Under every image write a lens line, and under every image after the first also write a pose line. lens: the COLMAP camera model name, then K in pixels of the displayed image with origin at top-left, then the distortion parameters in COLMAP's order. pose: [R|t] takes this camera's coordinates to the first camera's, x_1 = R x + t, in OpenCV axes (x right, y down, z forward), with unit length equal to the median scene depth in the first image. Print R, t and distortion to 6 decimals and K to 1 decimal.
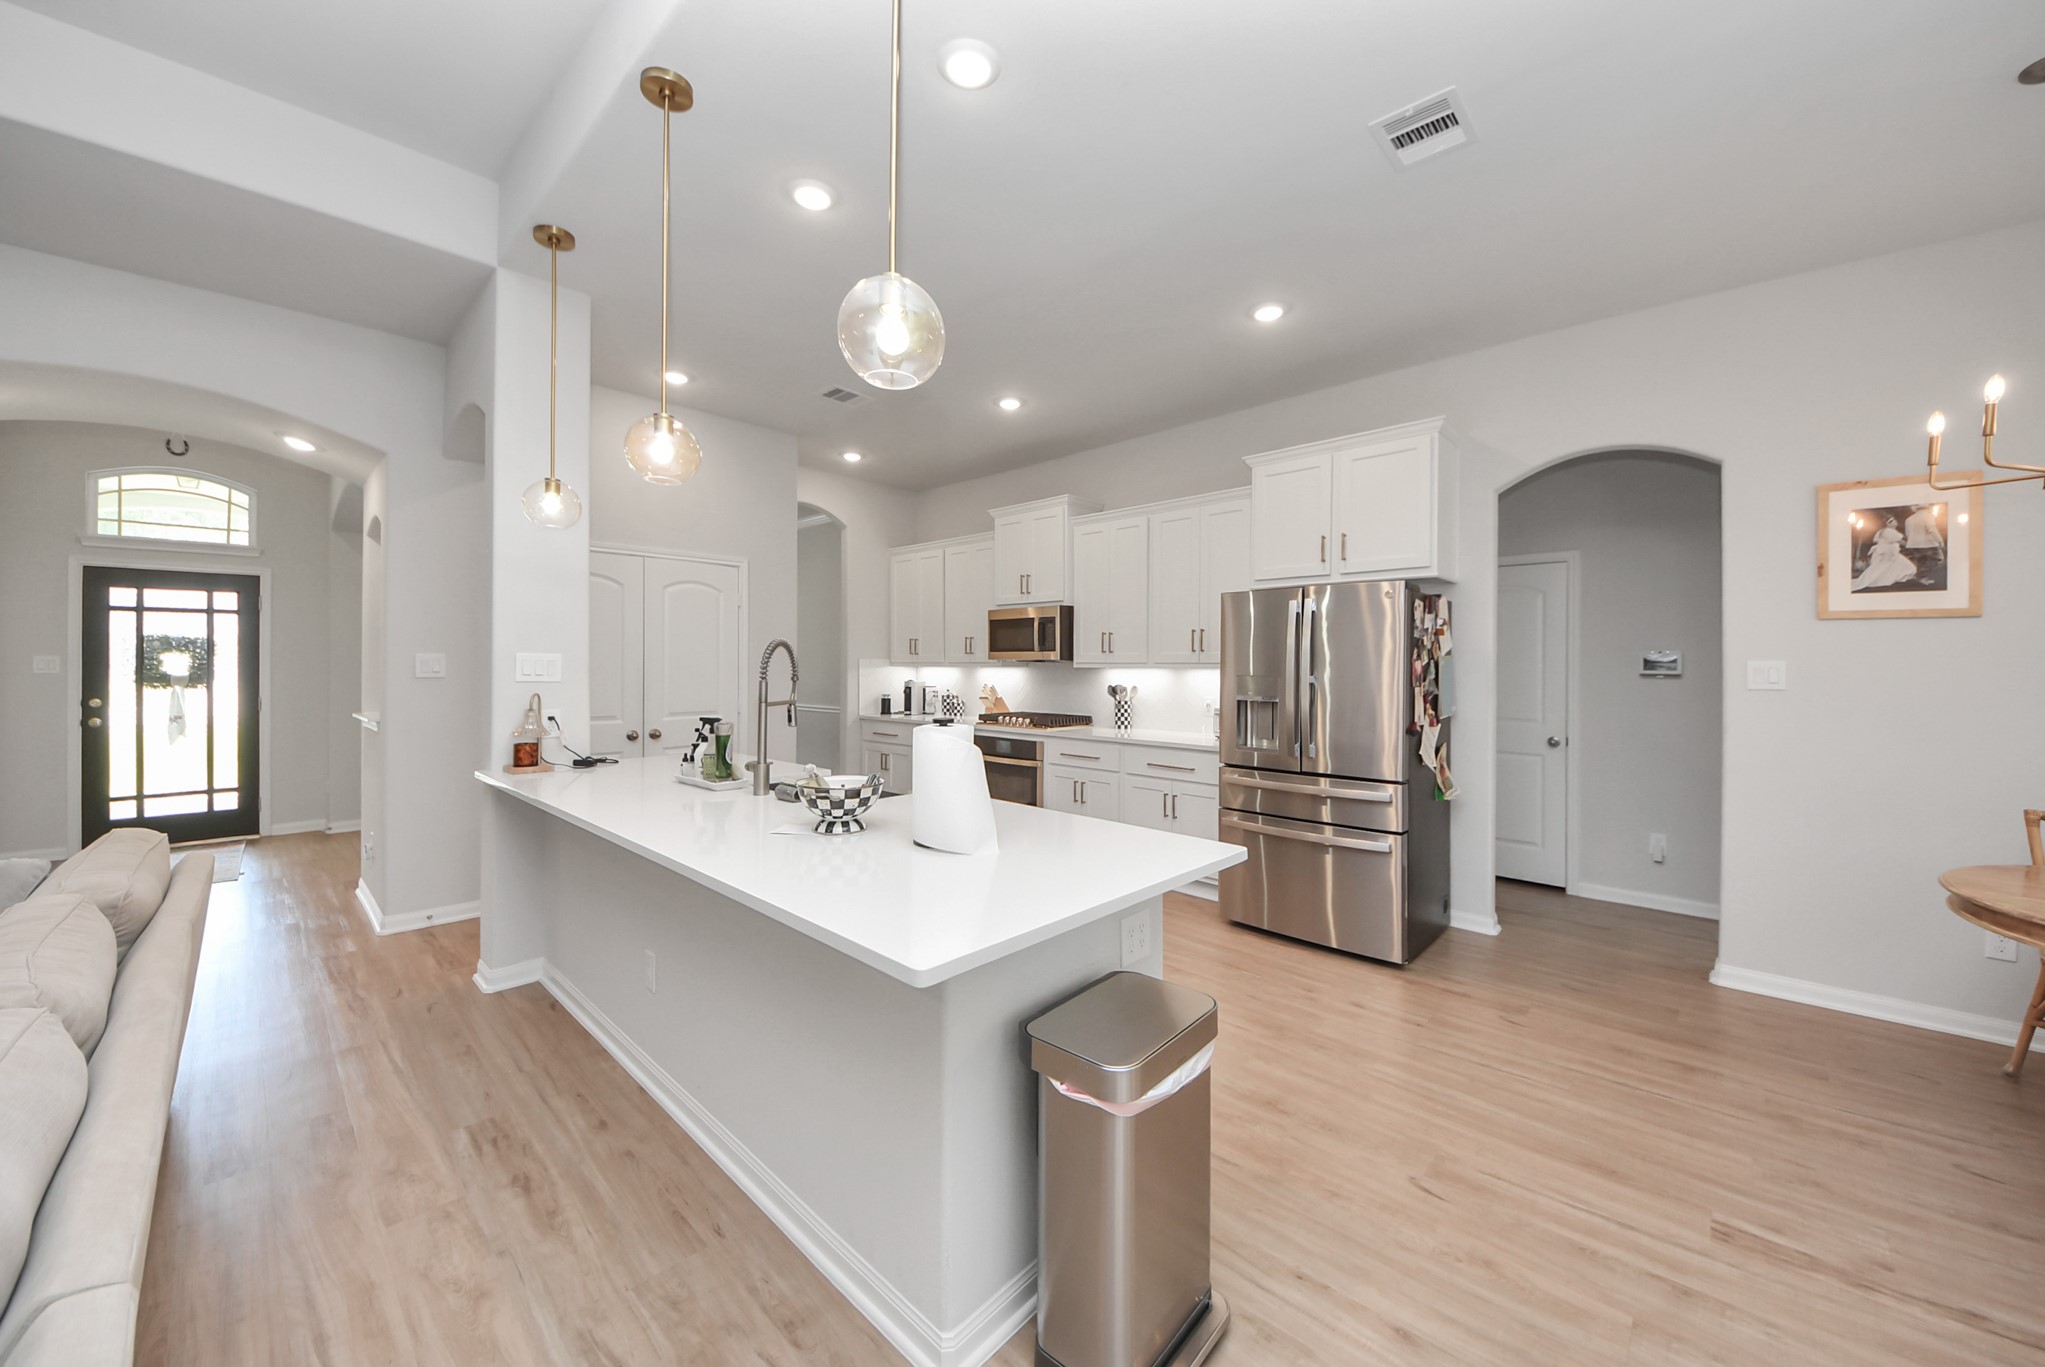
lens RADIAL K [[737.7, 0, 1029.3], [0, 737.7, 674.1], [0, 0, 1]] dist [0.001267, -0.005290]
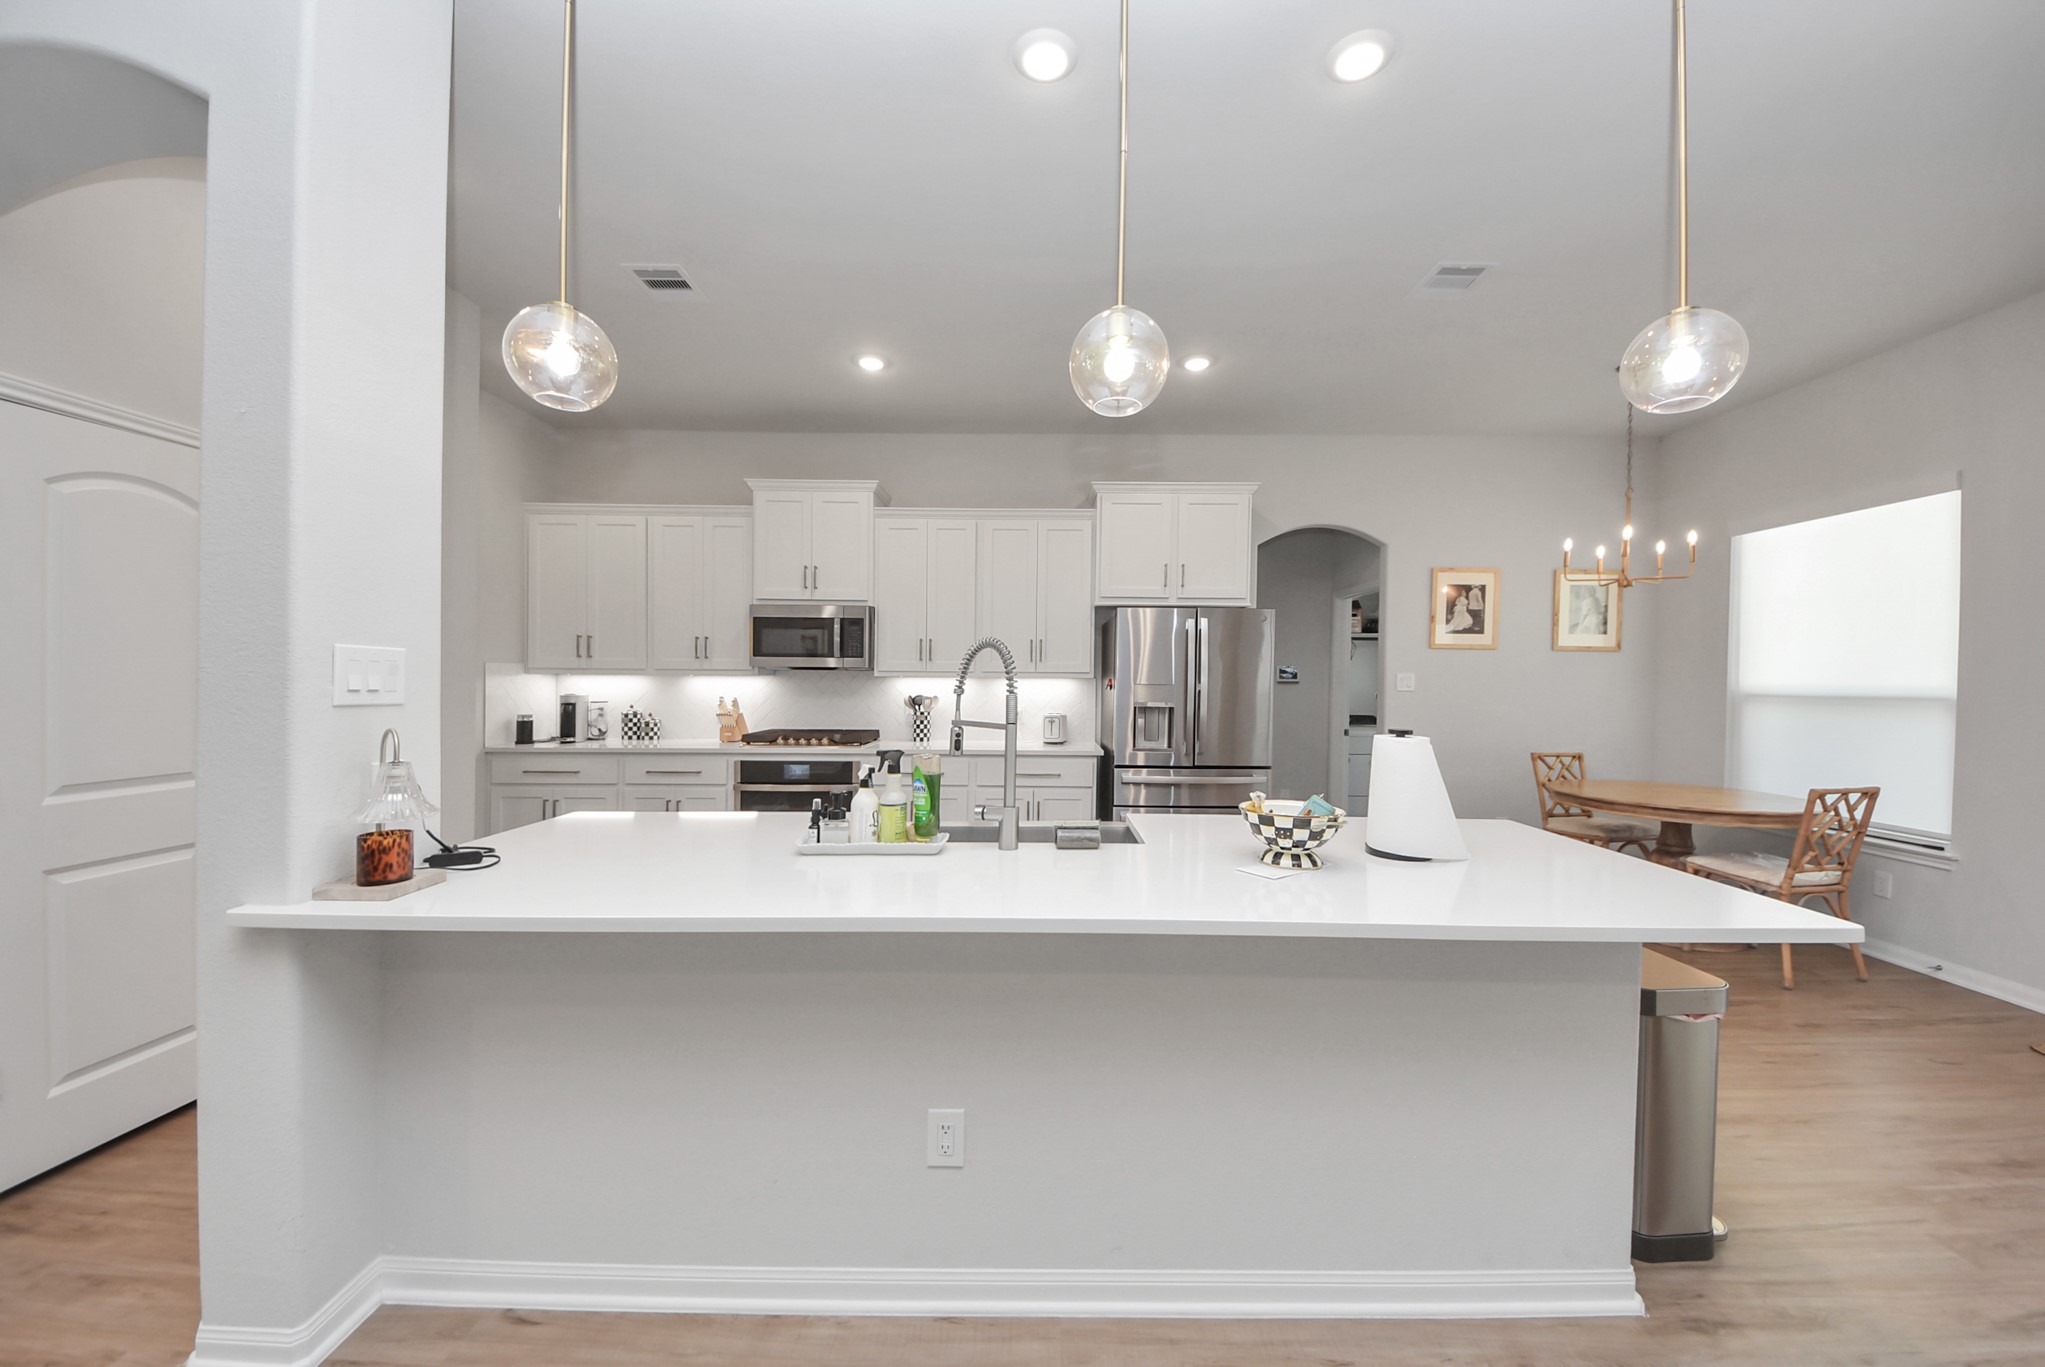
lens RADIAL K [[737.7, 0, 1047.7], [0, 737.7, 665.8], [0, 0, 1]] dist [0.001267, -0.005290]
pose [[0.718011, 0.010779, 0.695948, -0.457093], [0.005063, 0.999773, -0.020709, -0.001949], [-0.696014, 0.018392, 0.717793, 0.251058]]
